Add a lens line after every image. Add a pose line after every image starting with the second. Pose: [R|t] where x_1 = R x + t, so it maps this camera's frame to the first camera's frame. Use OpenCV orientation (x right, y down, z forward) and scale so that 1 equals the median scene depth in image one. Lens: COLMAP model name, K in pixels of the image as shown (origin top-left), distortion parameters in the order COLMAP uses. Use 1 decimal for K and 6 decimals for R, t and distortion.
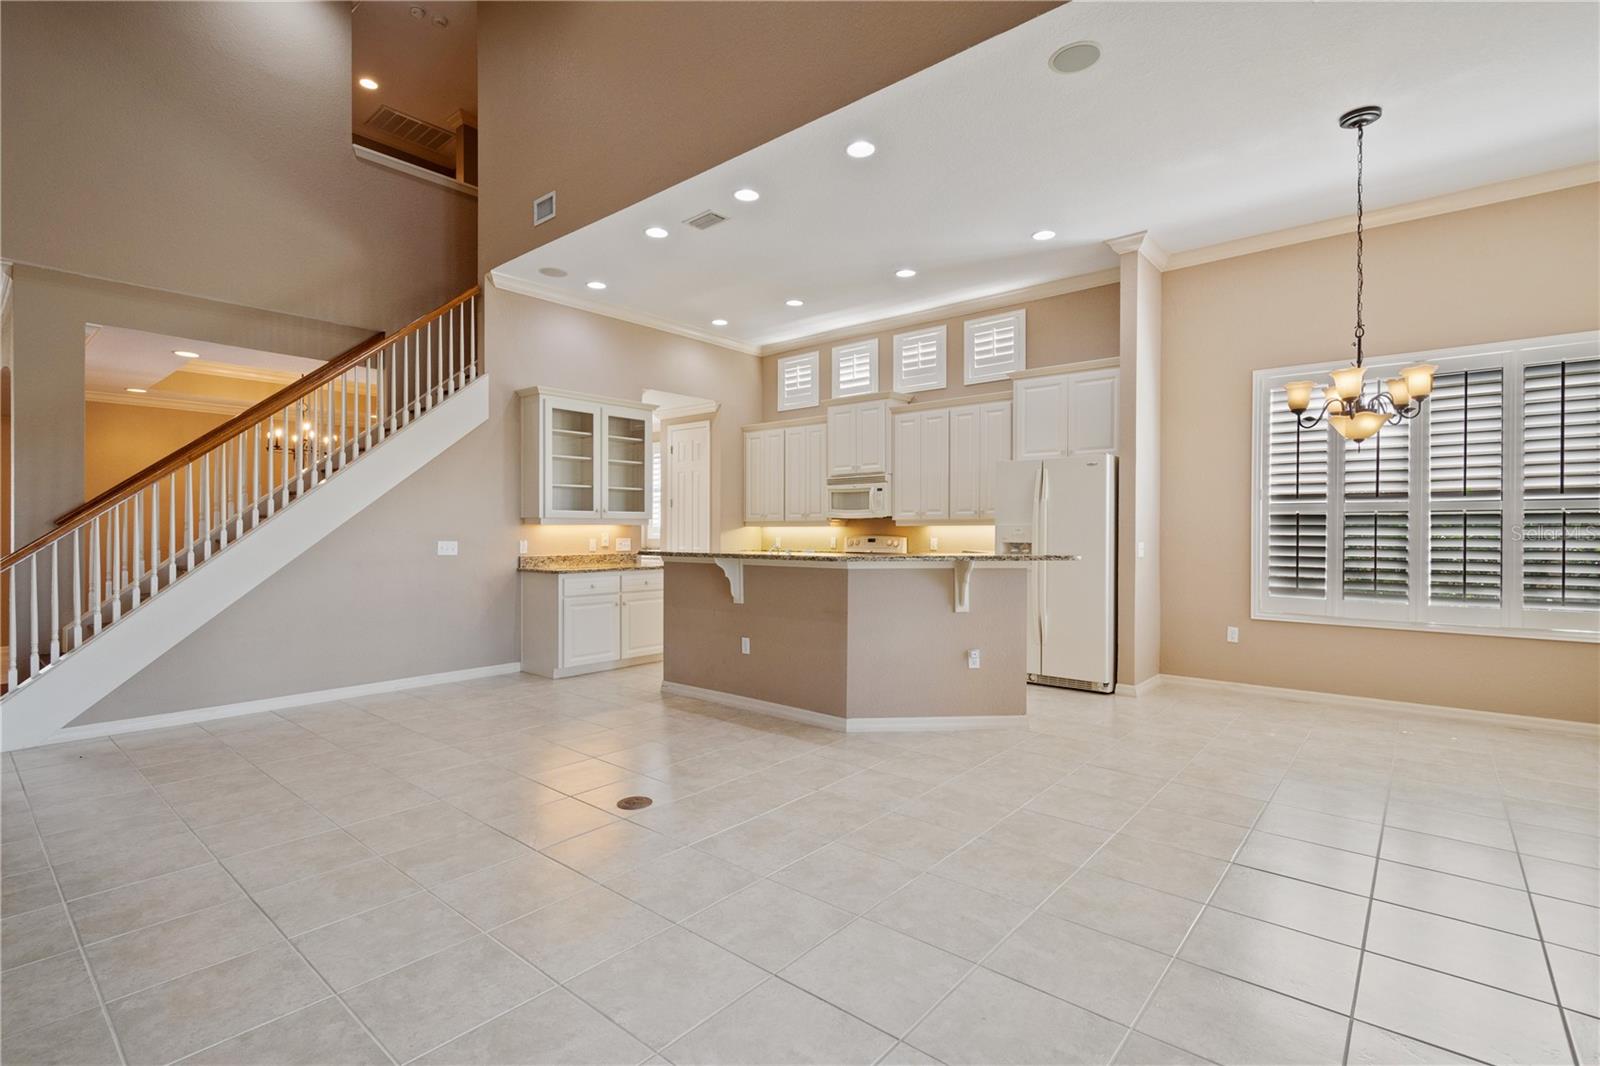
lens RADIAL K [[771.7, 0, 800.0], [0, 771.7, 533.0], [0, 0, 1]] dist [-0.000863, -0.001009]
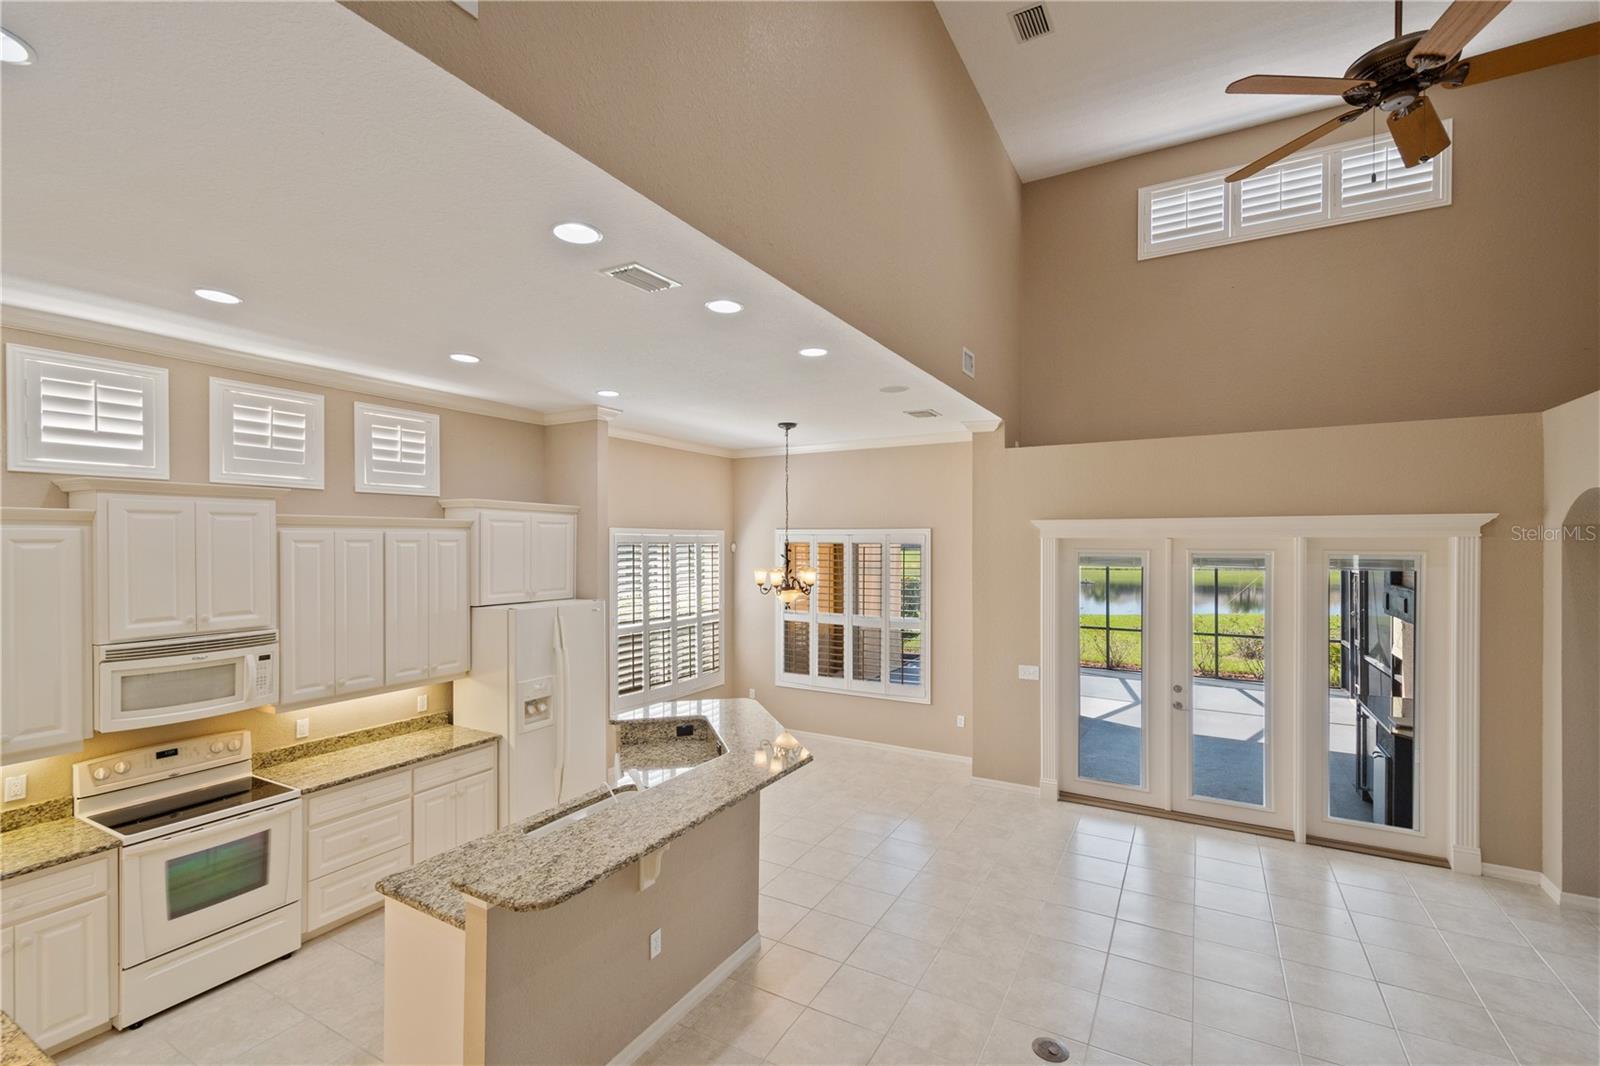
lens RADIAL K [[706.4, 0, 800.0], [0, 706.4, 533.0], [0, 0, 1]] dist [0.002358, 0.000239]
pose [[-0.214313, 0.015547, 0.976641, -0.495736], [0.001869, 0.999878, -0.015507, -0.139737], [-0.976763, -0.001498, -0.214316, 0.724784]]
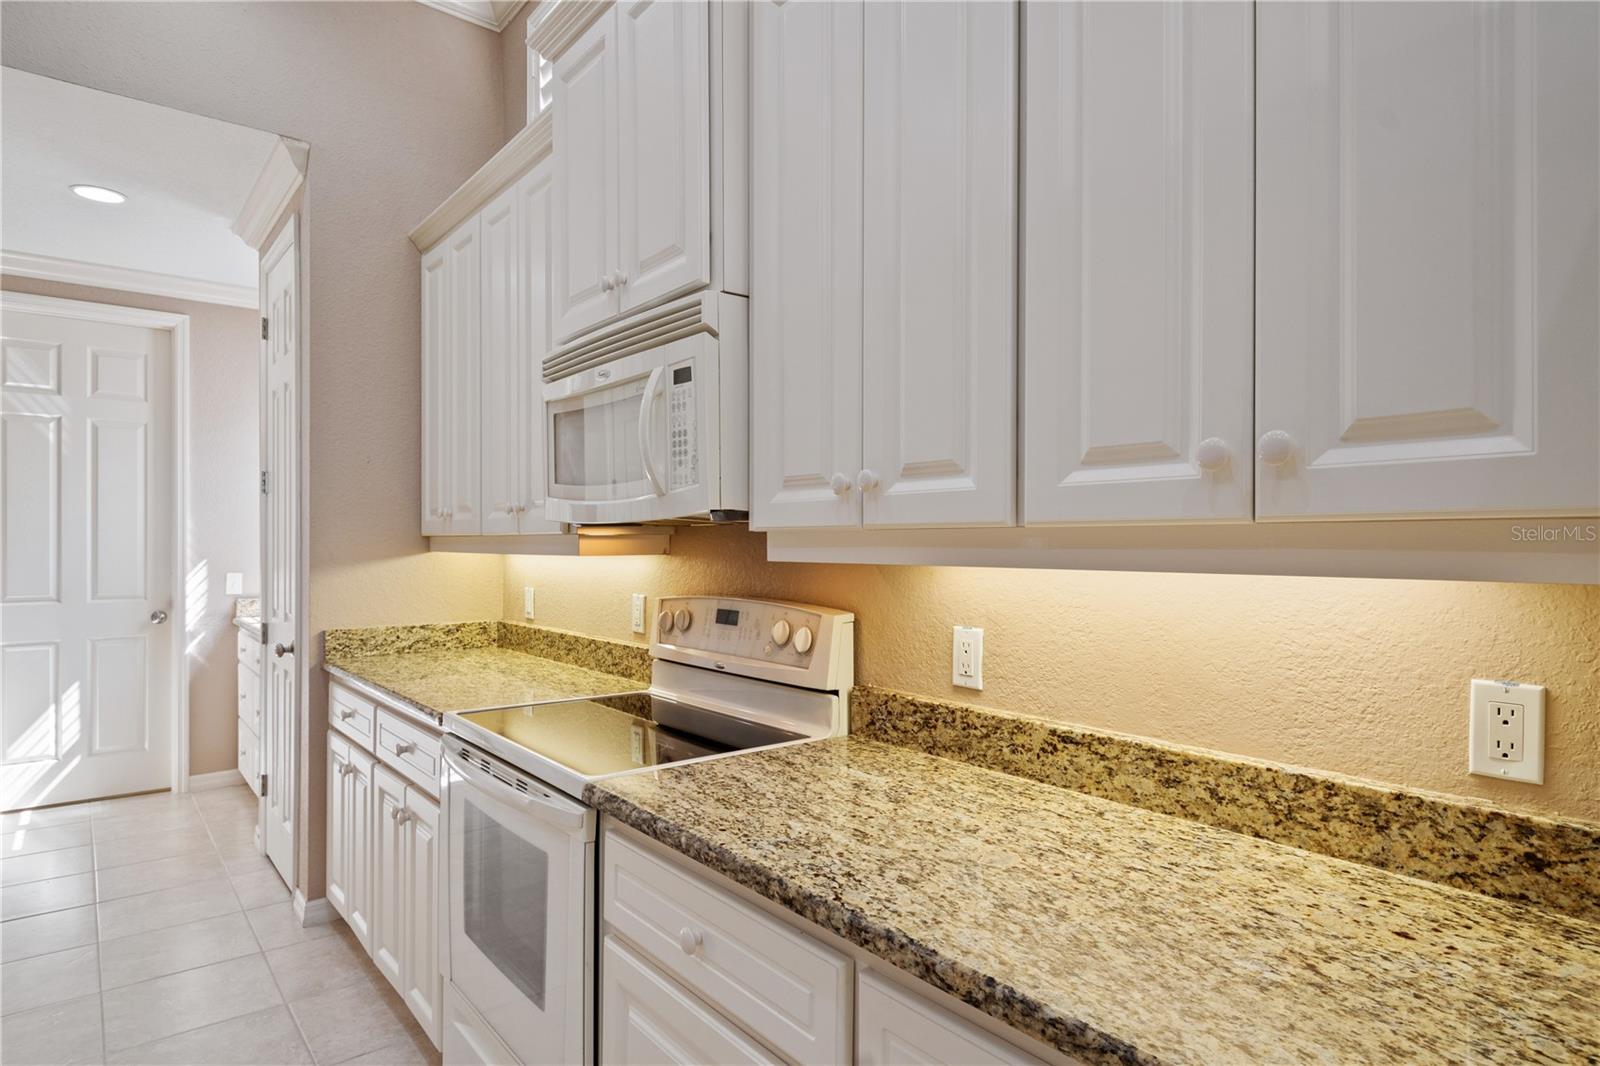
lens RADIAL K [[883.6, 0, 800.0], [0, 883.6, 533.0], [0, 0, 1]] dist [0.002106, 0.000307]
pose [[0.984236, 0.001808, -0.176852, 0.172777], [-0.004756, 0.999857, -0.016247, -0.012634], [0.176797, 0.016832, 0.984103, 0.784724]]
